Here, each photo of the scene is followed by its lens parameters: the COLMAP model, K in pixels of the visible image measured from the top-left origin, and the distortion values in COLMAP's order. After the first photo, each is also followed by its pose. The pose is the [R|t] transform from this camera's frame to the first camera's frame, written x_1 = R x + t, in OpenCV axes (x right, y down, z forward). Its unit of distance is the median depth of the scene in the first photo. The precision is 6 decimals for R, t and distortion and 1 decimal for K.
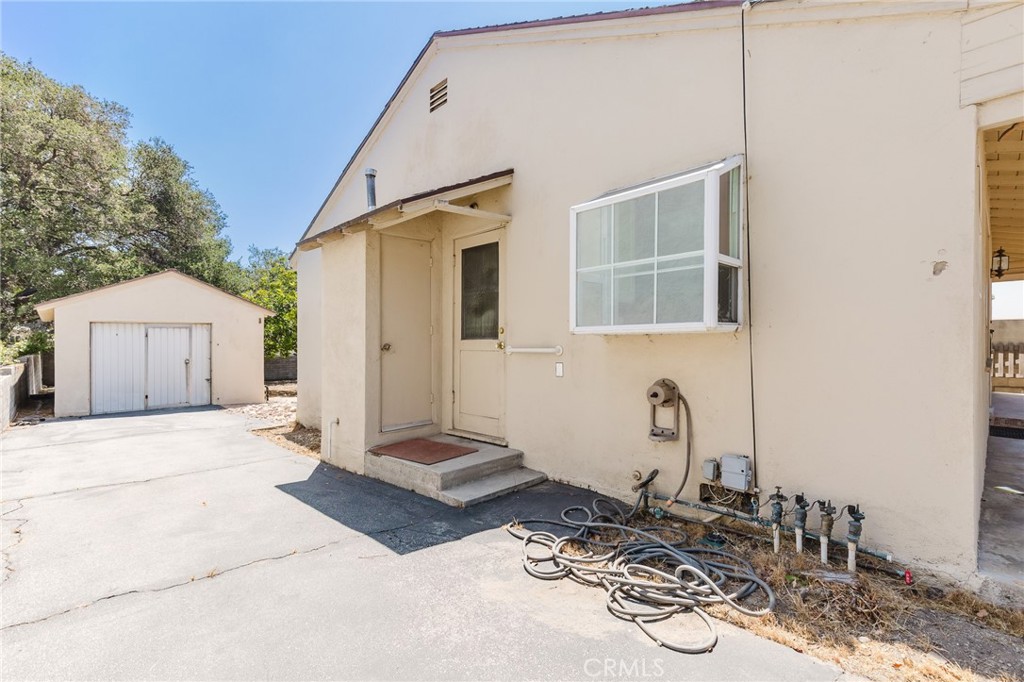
lens RADIAL K [[471.1, 0, 513.2], [0, 471.1, 339.8], [0, 0, 1]] dist [0.003348, -0.000979]
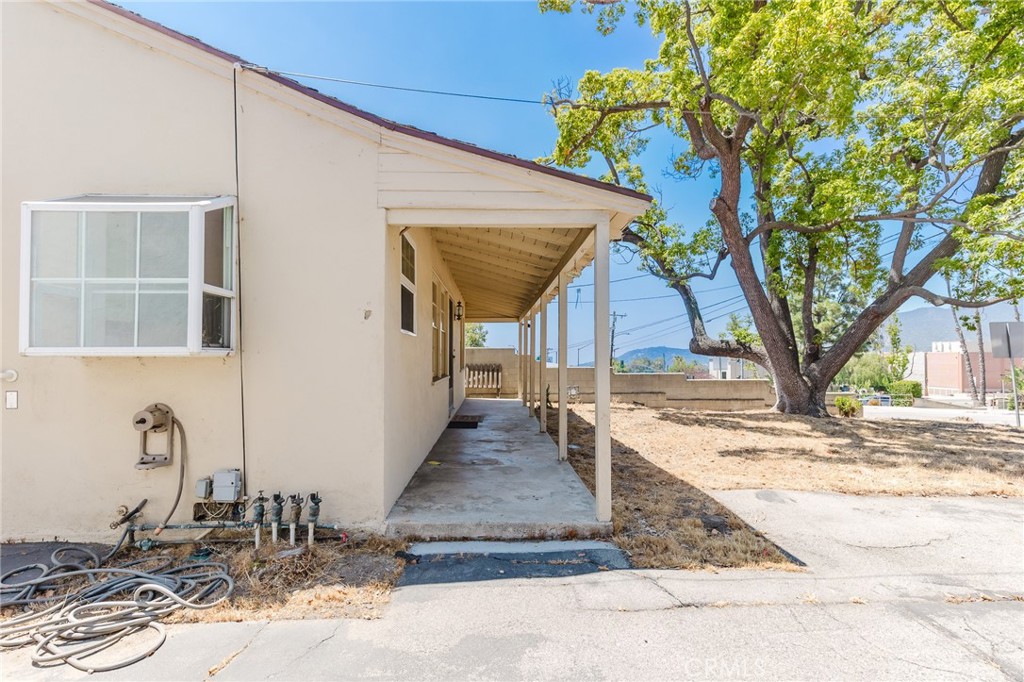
lens RADIAL K [[471.1, 0, 517.7], [0, 471.1, 353.9], [0, 0, 1]] dist [0.003348, -0.000979]
pose [[0.672770, 0.016544, 0.739667, 0.128961], [-0.006258, 0.999841, -0.016671, -0.009573], [-0.739825, 0.006587, 0.672767, -0.256804]]
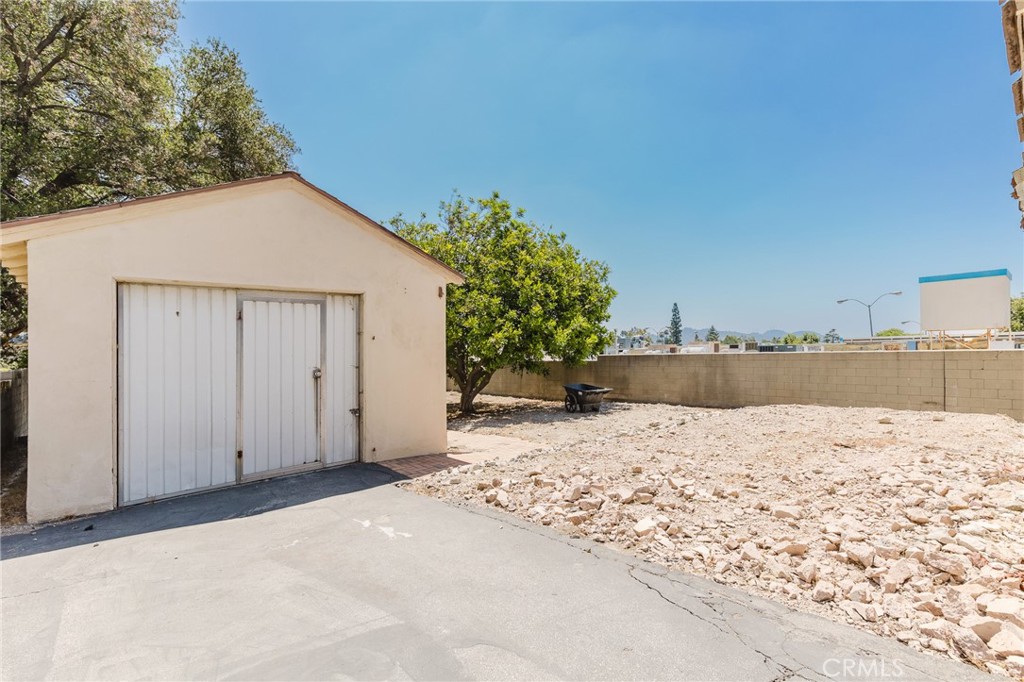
lens RADIAL K [[471.1, 0, 509.9], [0, 471.1, 339.4], [0, 0, 1]] dist [0.003348, -0.000979]
pose [[0.998574, 0.005696, -0.053073, -0.264666], [-0.005198, 0.999941, 0.009527, 0.003592], [0.053124, -0.009238, 0.998545, 0.301795]]
